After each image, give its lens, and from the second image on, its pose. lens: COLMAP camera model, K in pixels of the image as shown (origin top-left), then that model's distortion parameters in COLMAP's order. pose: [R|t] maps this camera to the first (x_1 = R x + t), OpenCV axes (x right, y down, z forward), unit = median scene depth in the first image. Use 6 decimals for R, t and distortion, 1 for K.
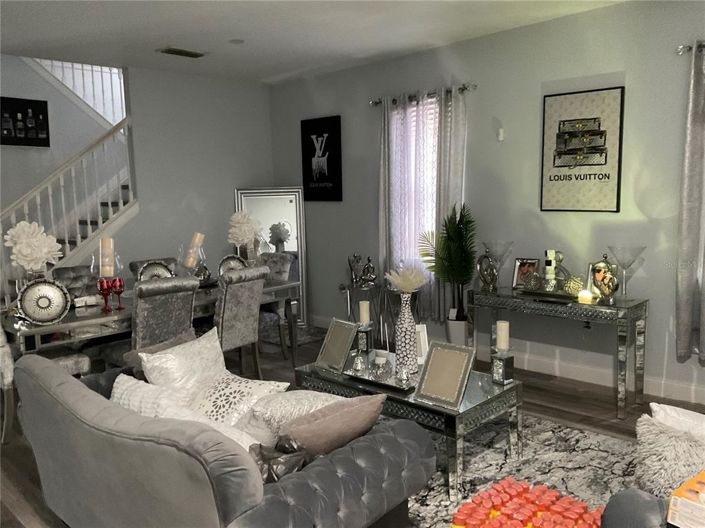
lens RADIAL K [[584.7, 0, 354.3], [0, 584.7, 266.2], [0, 0, 1]] dist [0.067322, -0.126039]
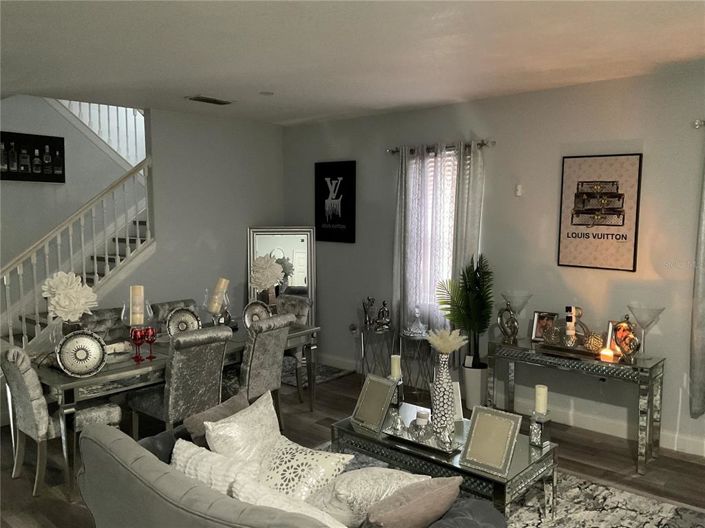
lens RADIAL K [[584.7, 0, 350.4], [0, 584.7, 263.5], [0, 0, 1]] dist [0.067322, -0.126039]
pose [[0.998871, 0.021611, 0.042312, -0.099502], [-0.020360, 0.999349, -0.029783, -0.063382], [-0.042928, 0.028888, 0.998660, -0.024624]]
